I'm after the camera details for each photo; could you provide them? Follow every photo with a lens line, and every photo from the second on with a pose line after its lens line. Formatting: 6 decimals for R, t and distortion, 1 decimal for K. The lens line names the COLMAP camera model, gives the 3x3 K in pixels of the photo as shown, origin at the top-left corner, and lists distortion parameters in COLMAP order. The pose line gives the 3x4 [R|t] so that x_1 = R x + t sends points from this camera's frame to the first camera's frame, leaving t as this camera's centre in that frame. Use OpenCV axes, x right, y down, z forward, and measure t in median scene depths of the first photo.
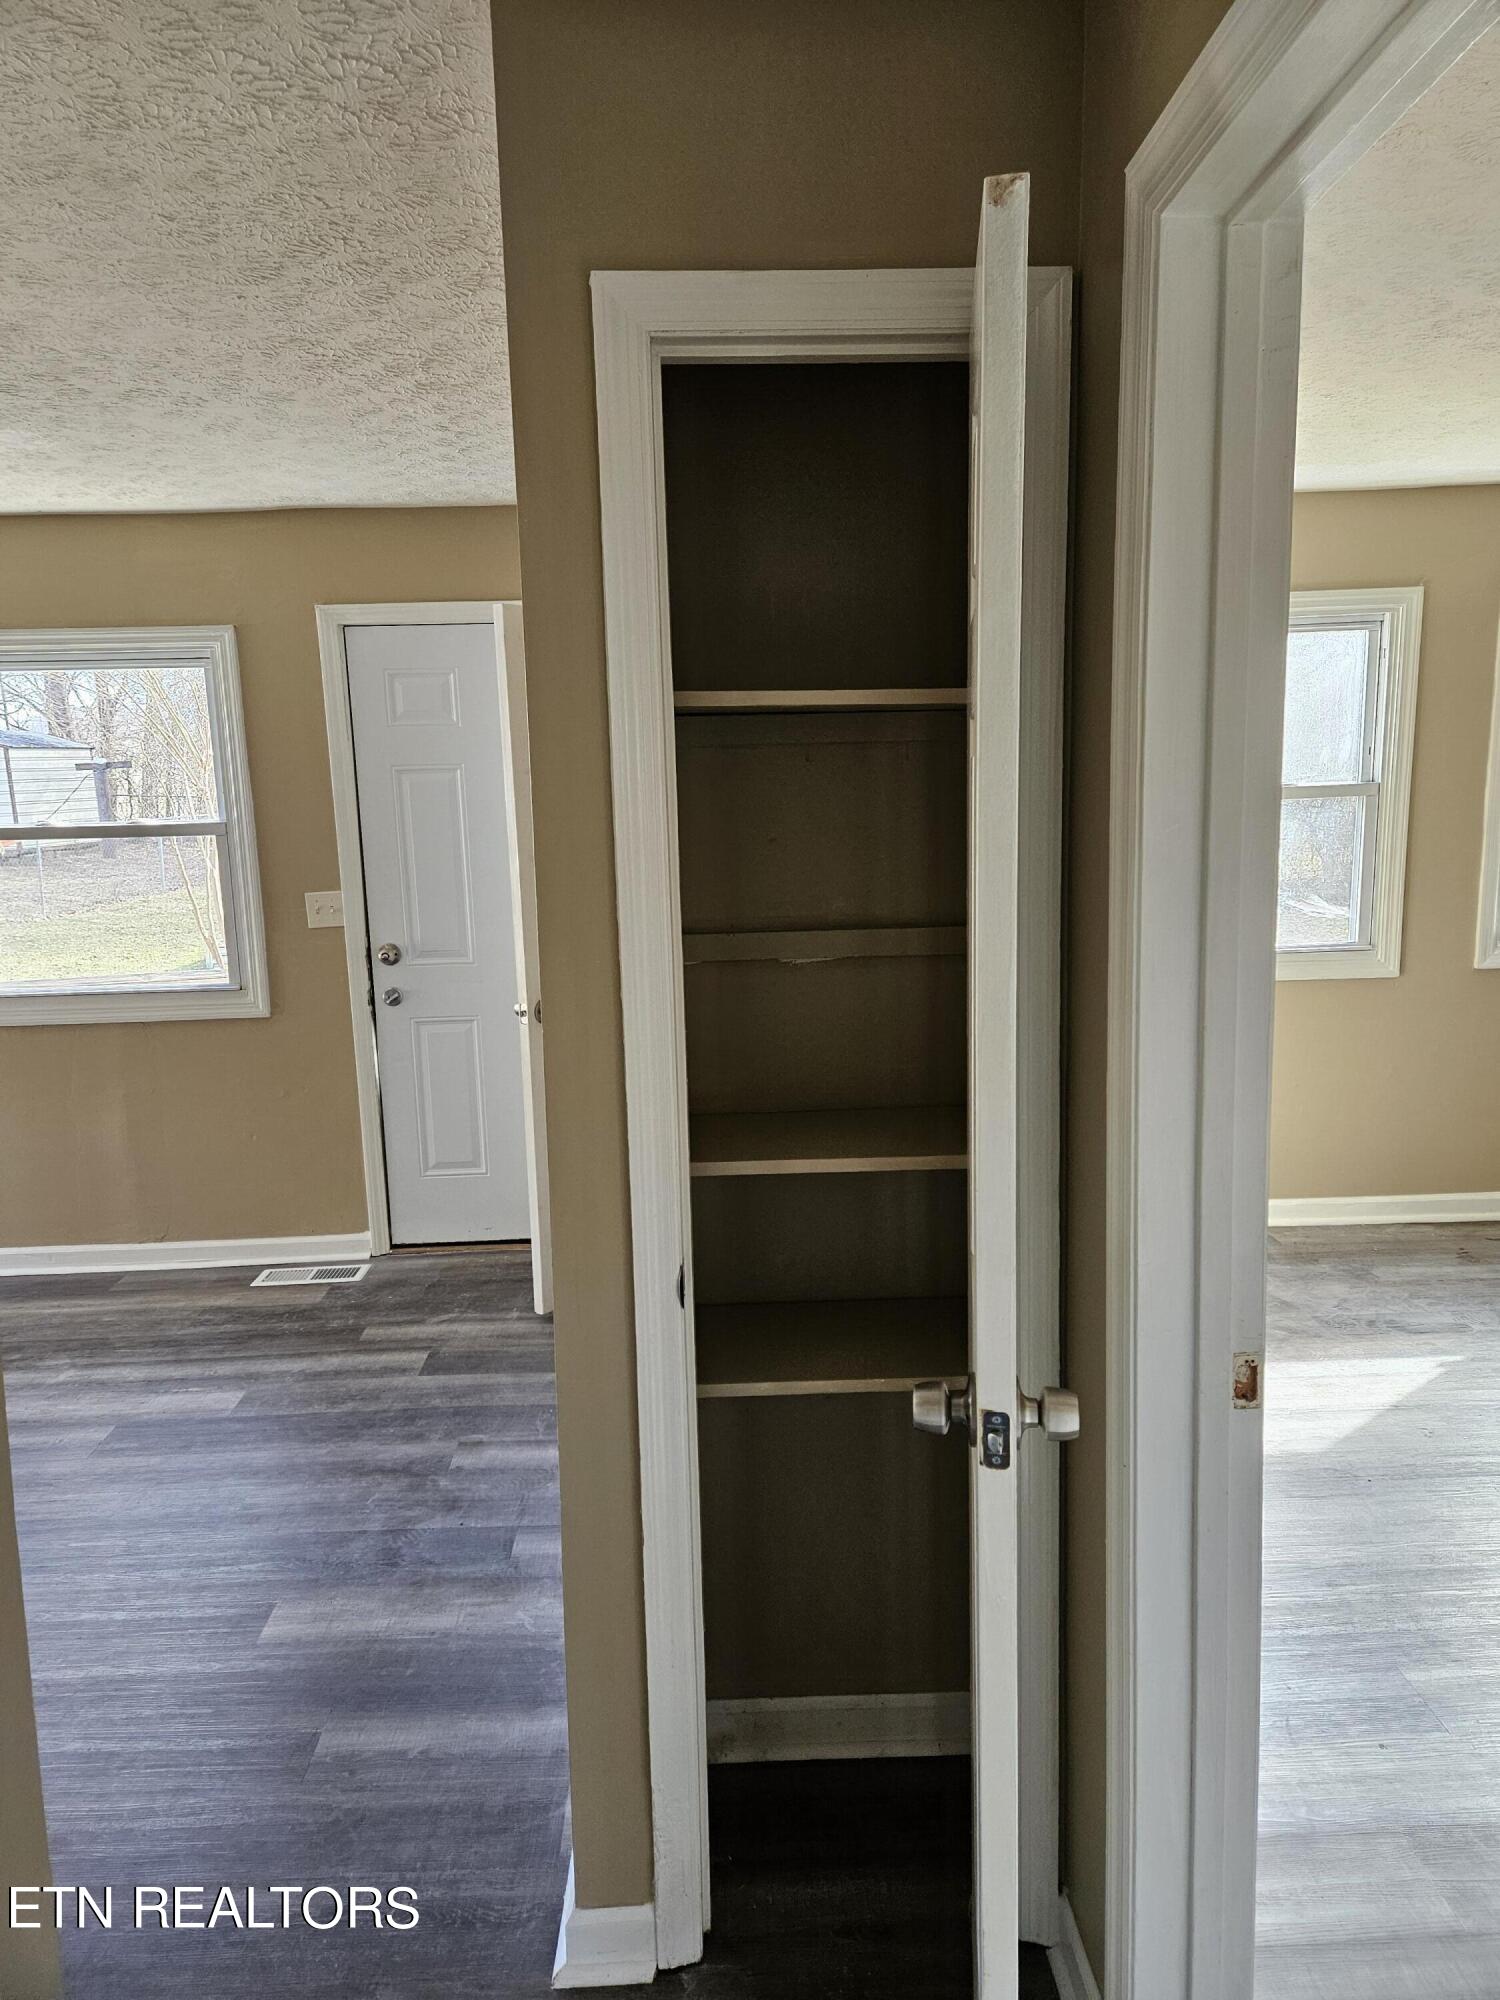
lens RADIAL K [[1357.8, 0, 754.3], [0, 1357.8, 983.1], [0, 0, 1]] dist [0.107985, -0.073155]
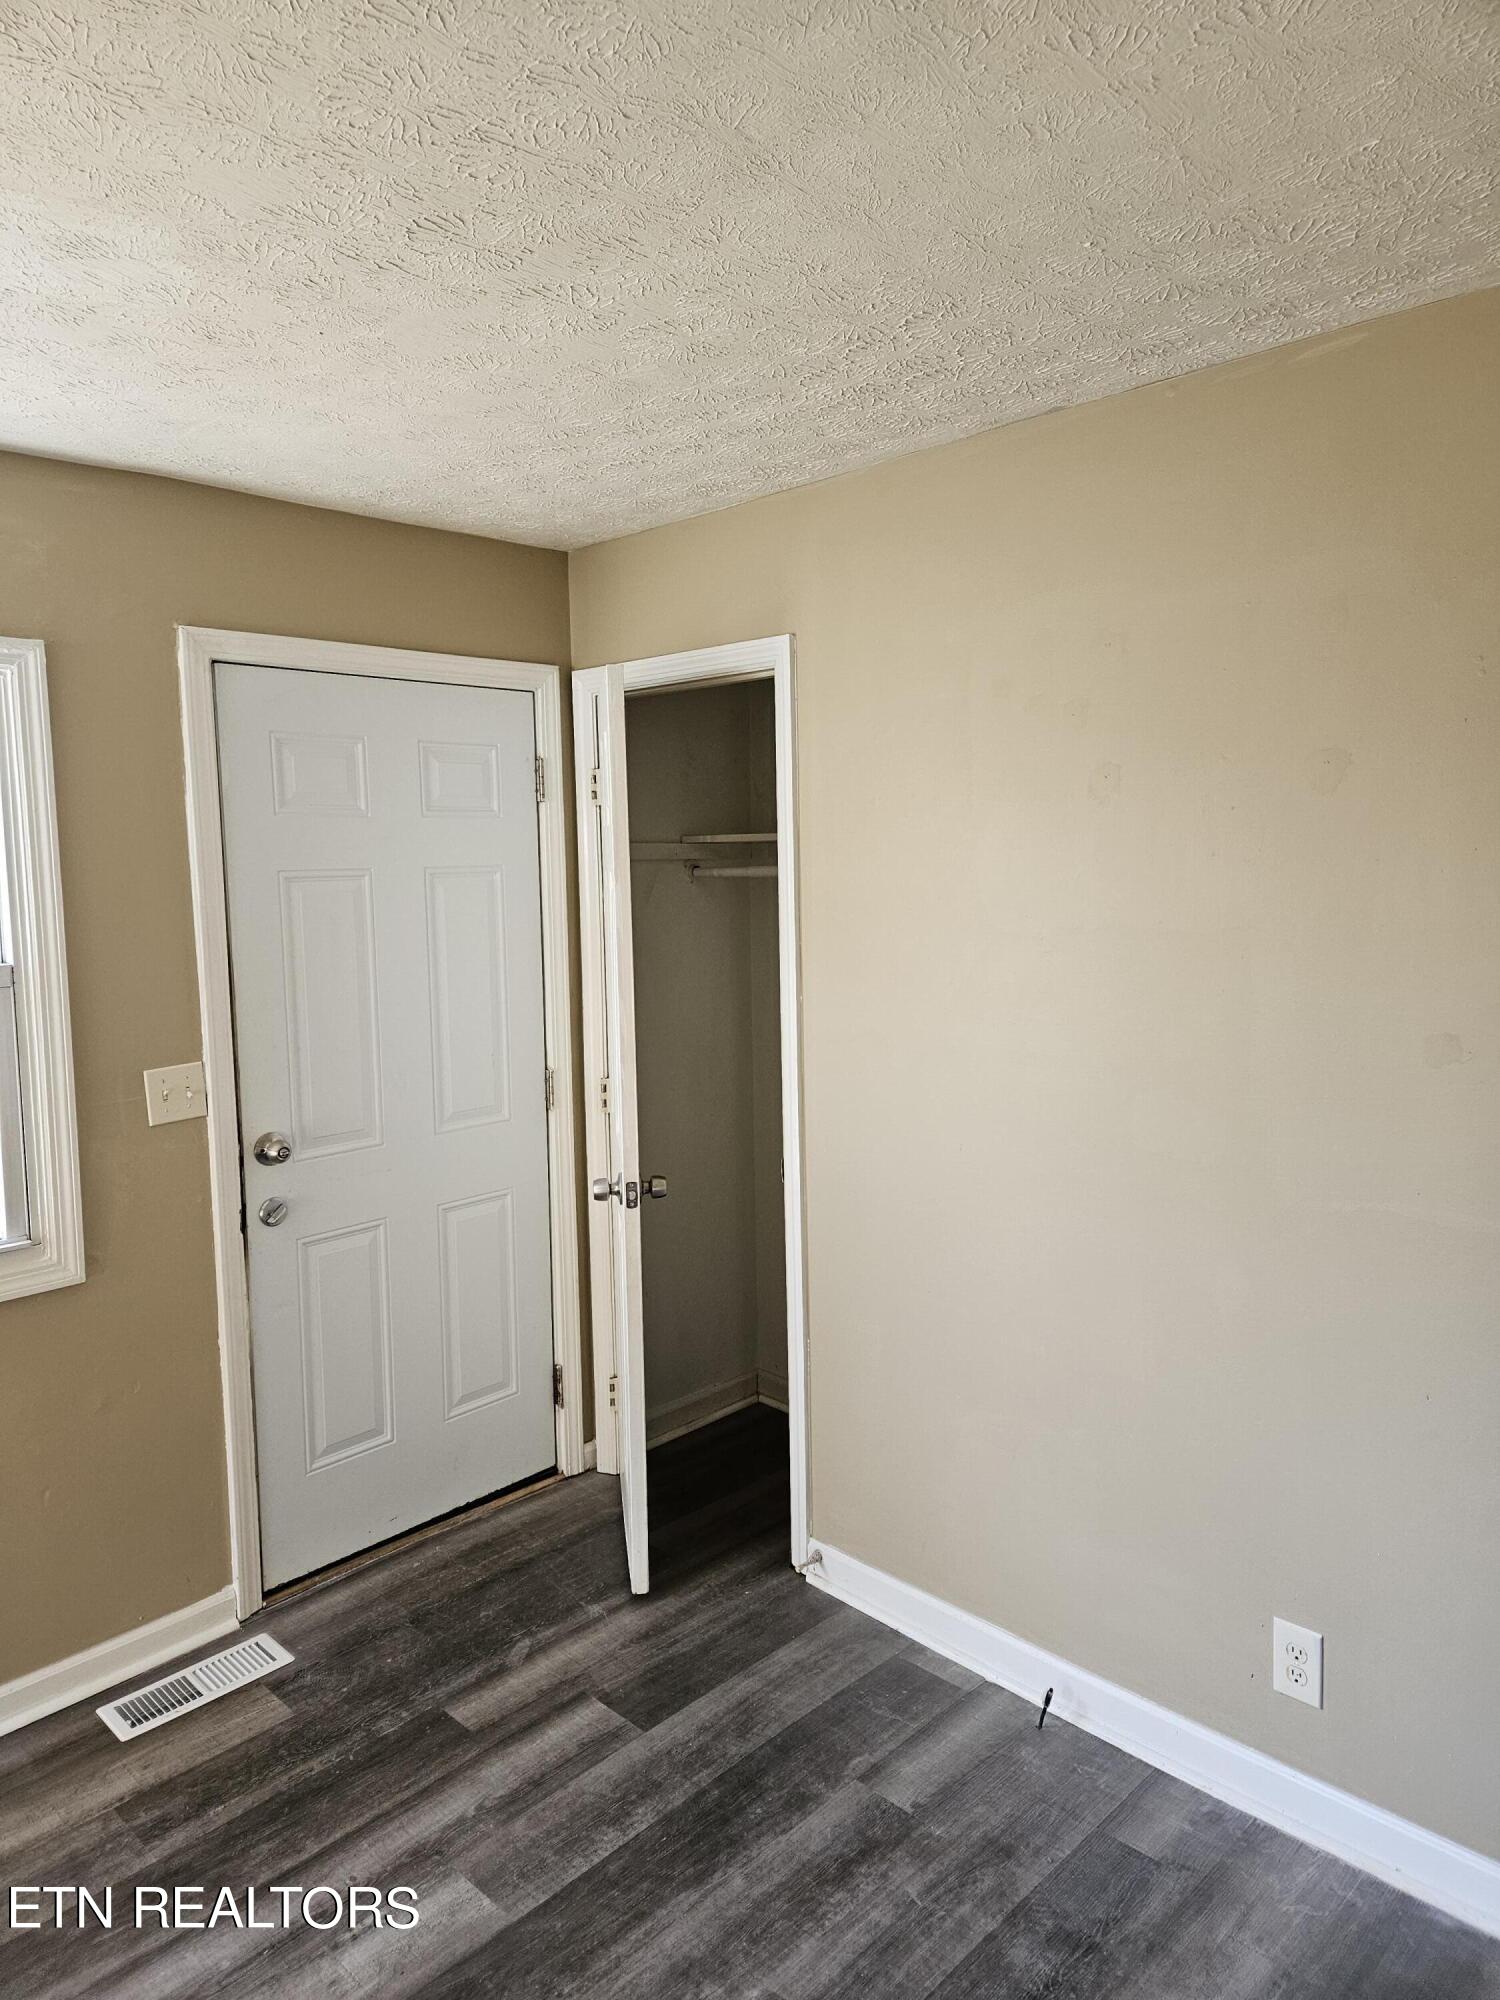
lens RADIAL K [[1330.7, 0, 744.5], [0, 1330.7, 993.2], [0, 0, 1]] dist [0.087788, -0.069813]
pose [[0.708553, -0.056958, 0.703356, -0.589225], [0.104816, 0.994175, -0.025083, -0.059000], [-0.697830, 0.091496, 0.710395, 0.381568]]
